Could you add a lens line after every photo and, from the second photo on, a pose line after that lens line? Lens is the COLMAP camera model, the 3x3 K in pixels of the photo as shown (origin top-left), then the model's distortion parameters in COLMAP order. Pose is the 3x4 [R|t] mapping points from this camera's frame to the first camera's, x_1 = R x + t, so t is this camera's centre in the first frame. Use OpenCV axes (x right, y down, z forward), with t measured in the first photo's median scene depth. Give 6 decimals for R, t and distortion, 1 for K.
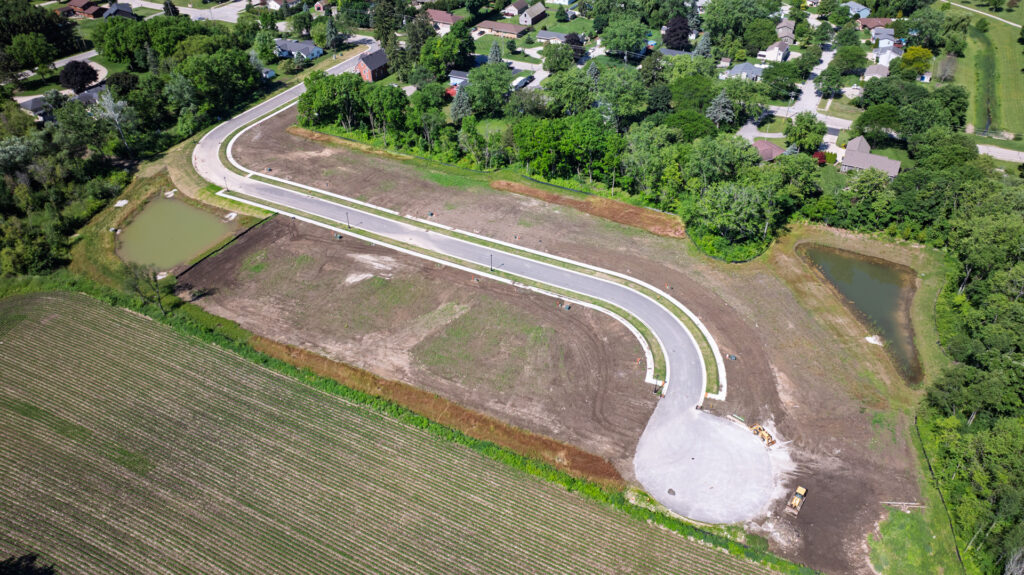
lens RADIAL K [[720.8, 0, 517.0], [0, 720.8, 283.8], [0, 0, 1]] dist [-0.017966, -0.003515]
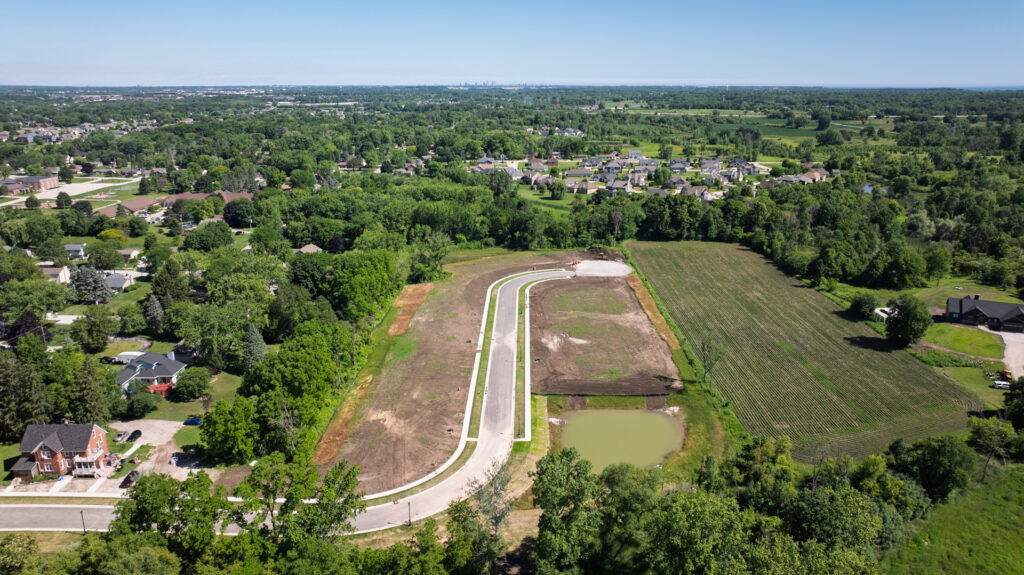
lens RADIAL K [[719.2, 0, 517.2], [0, 719.2, 284.7], [0, 0, 1]] dist [-0.012668, -0.000237]
pose [[-0.451083, -0.239799, 0.859663, -1.336417], [0.527605, 0.705241, 0.473569, -0.793664], [-0.719831, 0.667181, -0.191603, 1.349494]]
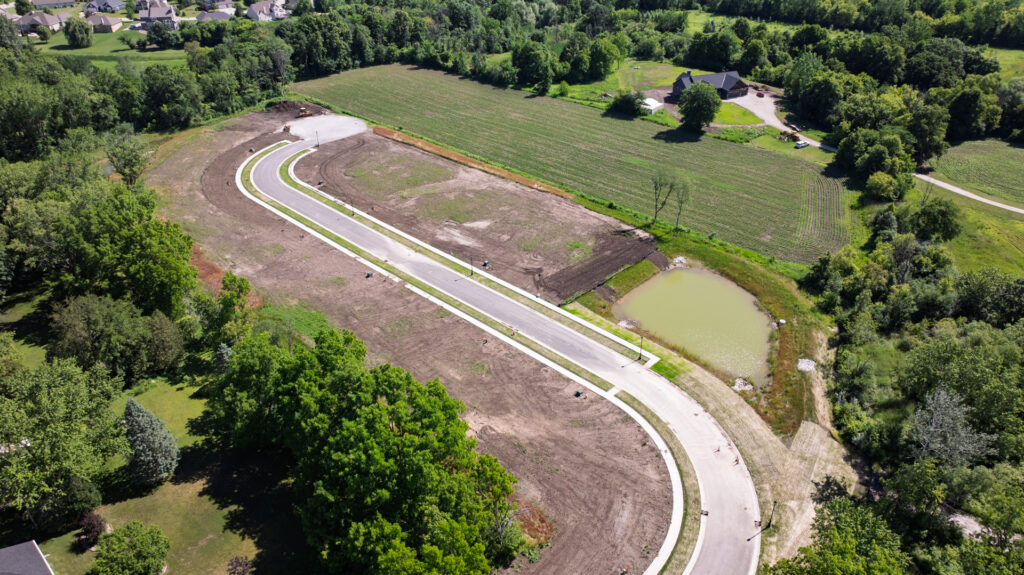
lens RADIAL K [[720.8, 0, 517.0], [0, 720.8, 283.8], [0, 0, 1]] dist [-0.017966, -0.003515]
pose [[-0.961660, -0.137777, 0.237122, -0.568041], [0.164386, 0.402498, 0.900540, -0.951504], [-0.219515, 0.904993, -0.364418, 1.544402]]
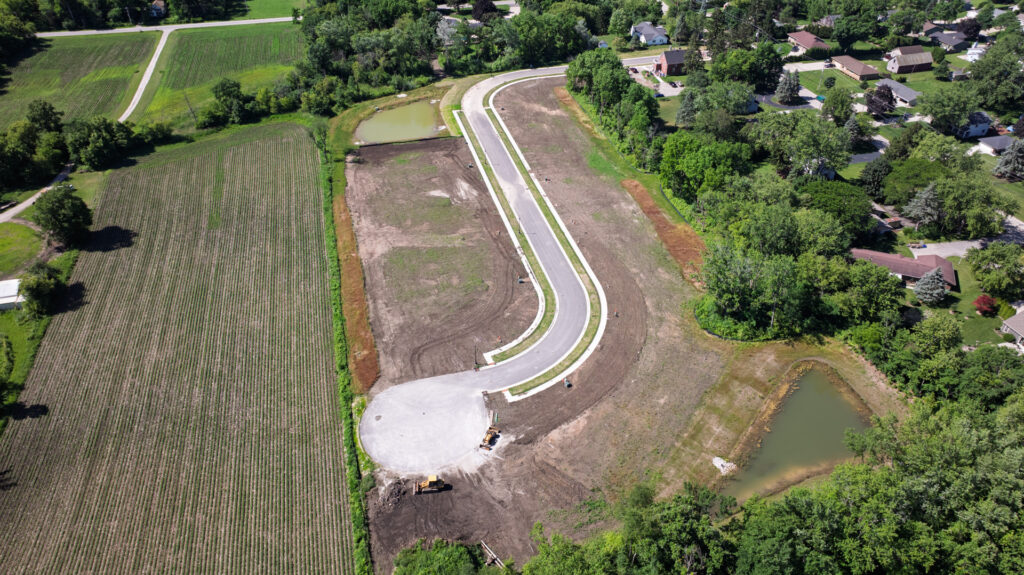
lens RADIAL K [[719.2, 0, 517.2], [0, 719.2, 284.7], [0, 0, 1]] dist [-0.012668, -0.000237]
pose [[0.664133, 0.433528, -0.609082, 0.730692], [-0.437031, 0.886131, 0.154192, -0.126950], [0.606573, 0.163784, 0.777974, 0.165619]]
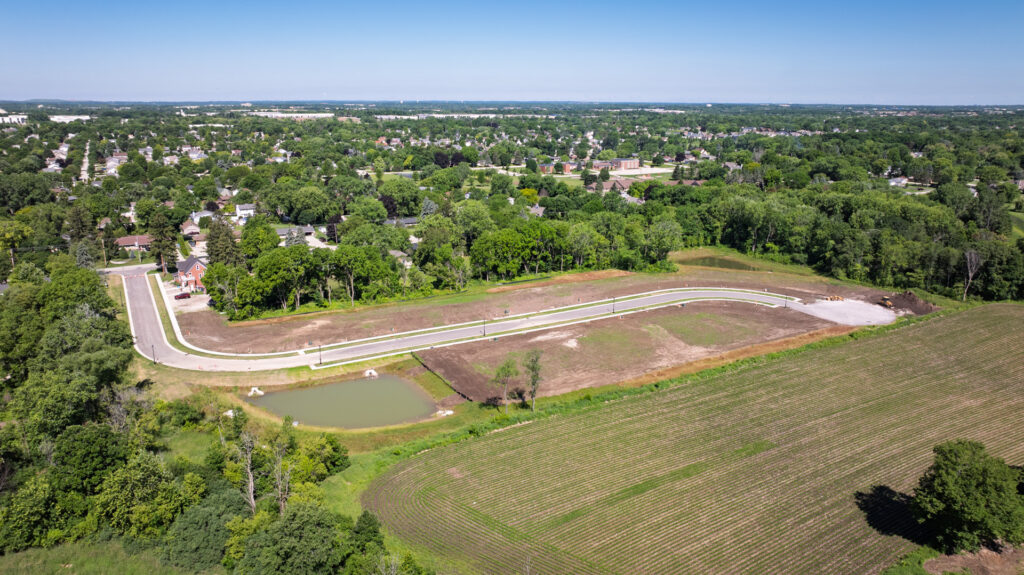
lens RADIAL K [[720.8, 0, 517.0], [0, 720.8, 283.8], [0, 0, 1]] dist [-0.017966, -0.003515]
pose [[0.538307, -0.203578, 0.817790, -1.215236], [0.492350, 0.863530, -0.109123, -0.008622], [-0.683971, 0.461381, 0.565076, 0.434817]]
